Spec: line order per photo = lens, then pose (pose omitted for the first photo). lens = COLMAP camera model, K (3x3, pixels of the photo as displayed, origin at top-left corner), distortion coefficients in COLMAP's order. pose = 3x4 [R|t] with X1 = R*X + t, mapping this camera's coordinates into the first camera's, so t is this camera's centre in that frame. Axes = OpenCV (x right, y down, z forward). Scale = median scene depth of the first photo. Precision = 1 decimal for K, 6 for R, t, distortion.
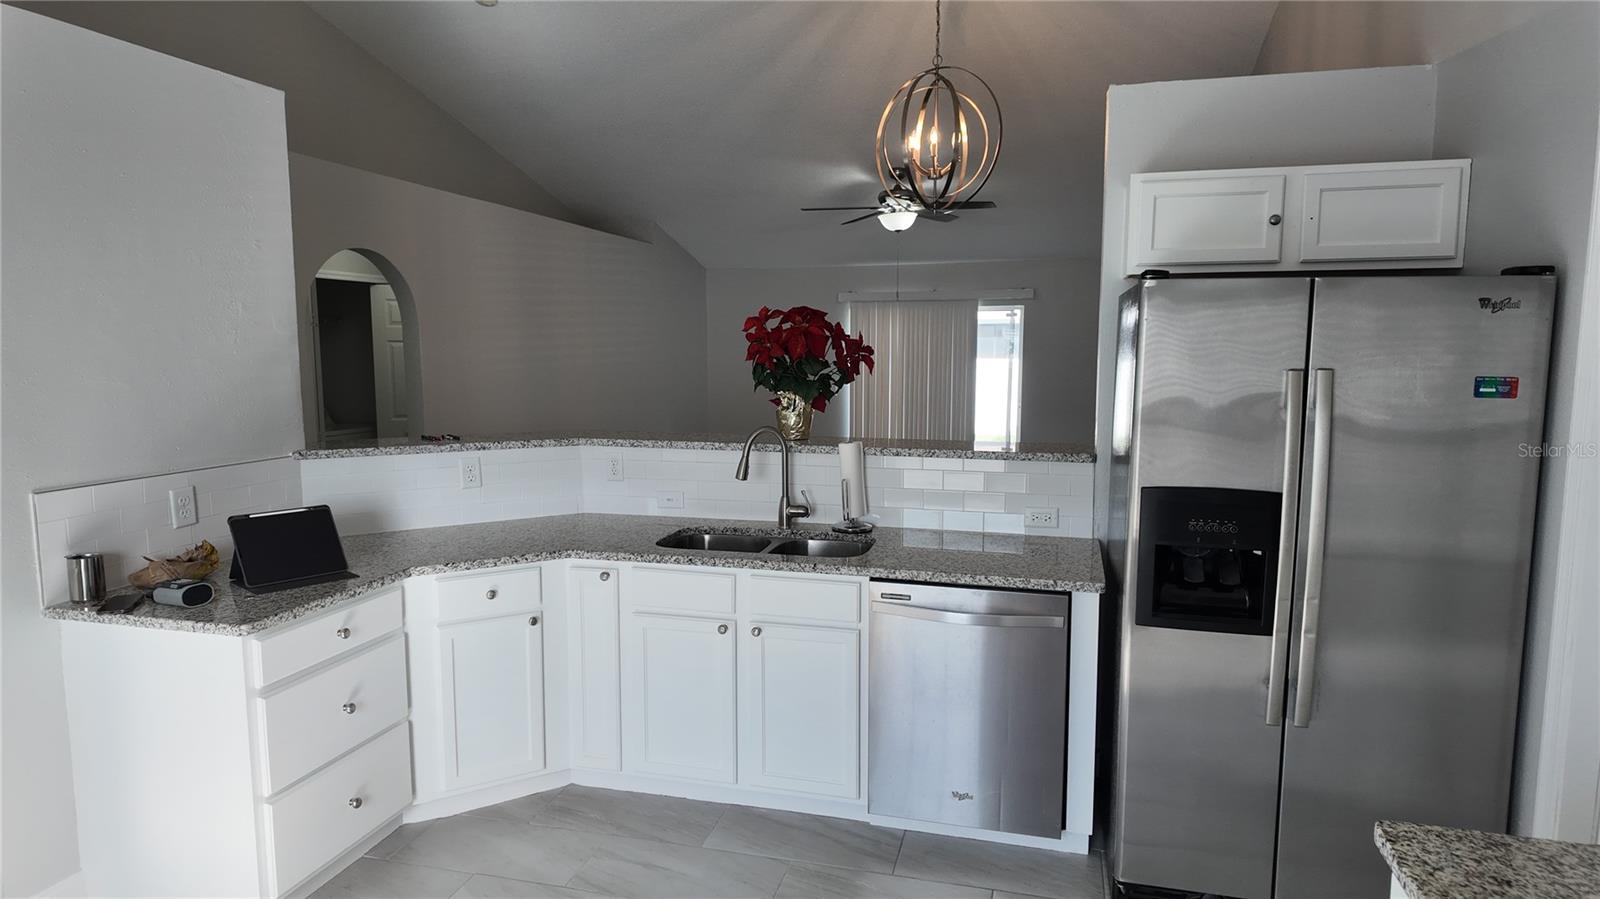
lens RADIAL K [[933.2, 0, 808.8], [0, 933.2, 446.3], [0, 0, 1]] dist [0.033559, -0.025288]
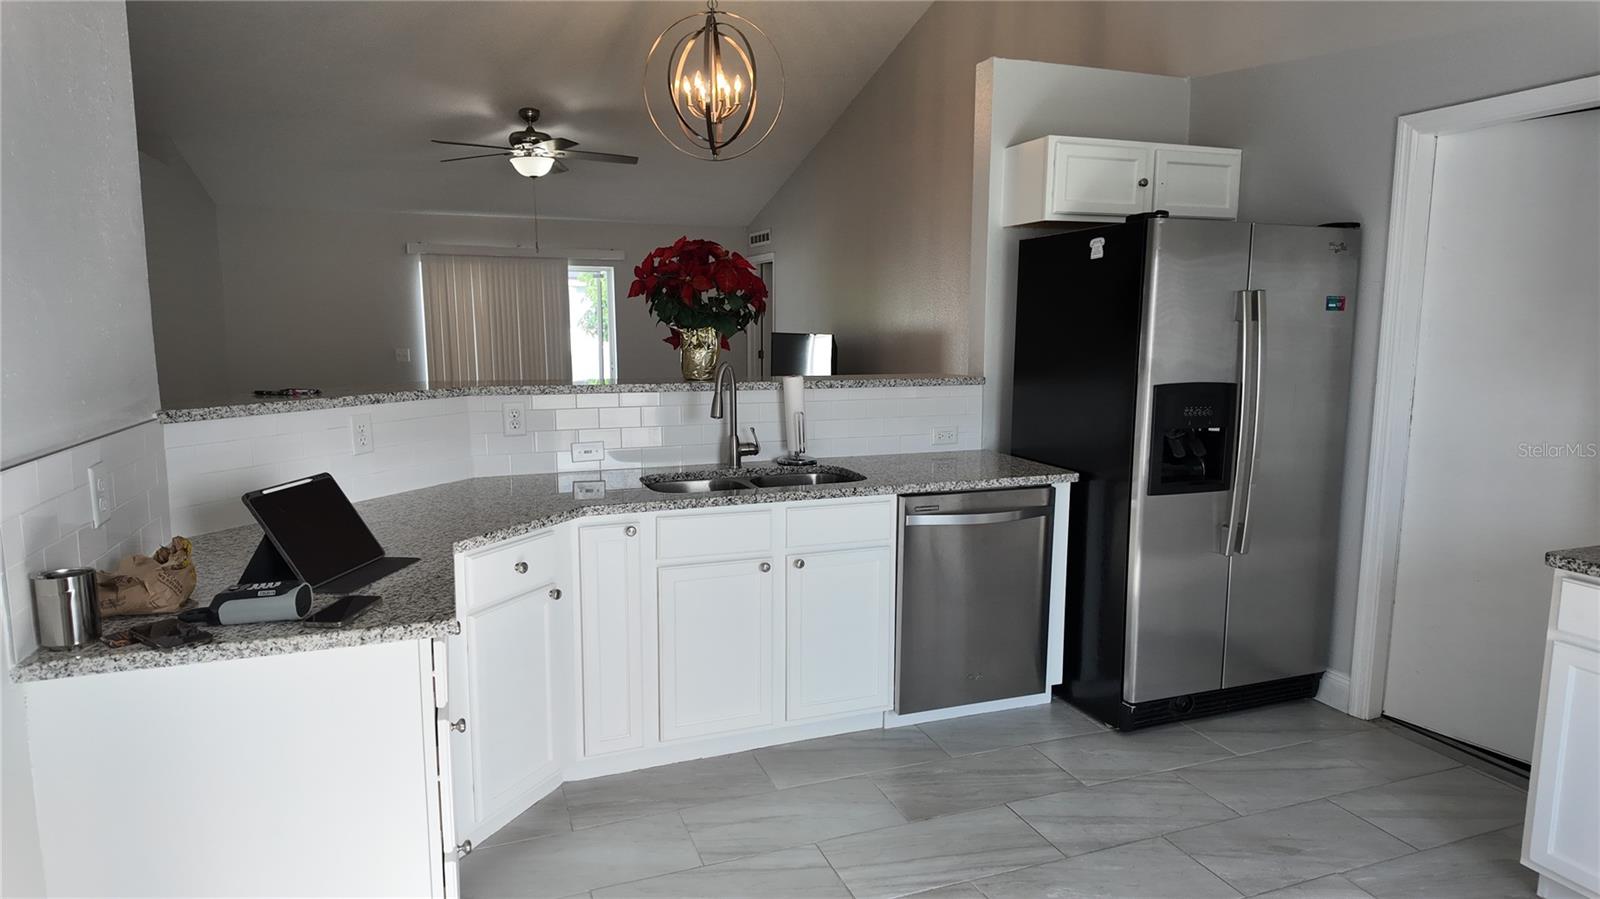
lens RADIAL K [[933.2, 0, 809.1], [0, 933.2, 459.0], [0, 0, 1]] dist [0.033559, -0.025288]
pose [[0.814746, -0.084474, 0.573632, -0.590220], [0.062776, 0.996366, 0.057565, 0.031692], [-0.576410, -0.010890, 0.817088, 0.187696]]
